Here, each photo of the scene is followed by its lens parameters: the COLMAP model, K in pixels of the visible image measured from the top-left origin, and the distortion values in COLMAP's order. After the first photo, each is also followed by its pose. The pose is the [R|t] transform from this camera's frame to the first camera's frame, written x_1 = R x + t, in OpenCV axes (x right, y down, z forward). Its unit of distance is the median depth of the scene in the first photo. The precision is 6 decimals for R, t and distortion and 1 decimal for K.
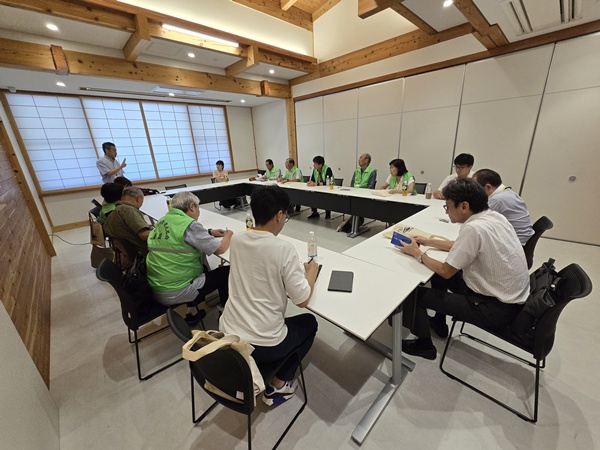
lens RADIAL K [[242.4, 0, 300.0], [0, 242.4, 225.0], [0, 0, 1]] dist [0.007264, -0.000032]
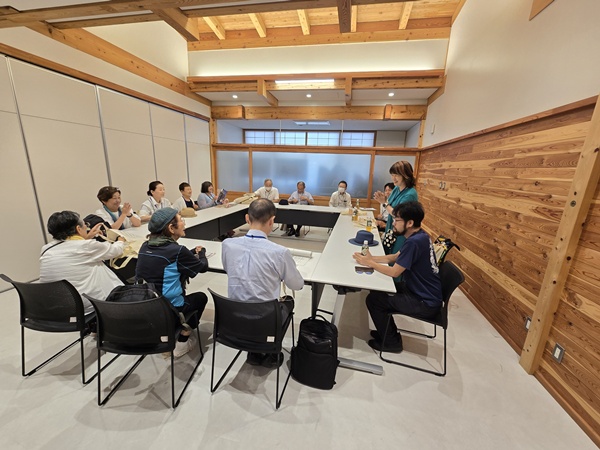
lens RADIAL K [[242.4, 0, 300.0], [0, 242.4, 225.0], [0, 0, 1]] dist [0.007264, -0.000032]
pose [[0.538299, 0.260266, -0.801558, 0.706488], [-0.337954, 0.937958, 0.077597, -0.114876], [0.772024, 0.229119, 0.592860, 0.316408]]
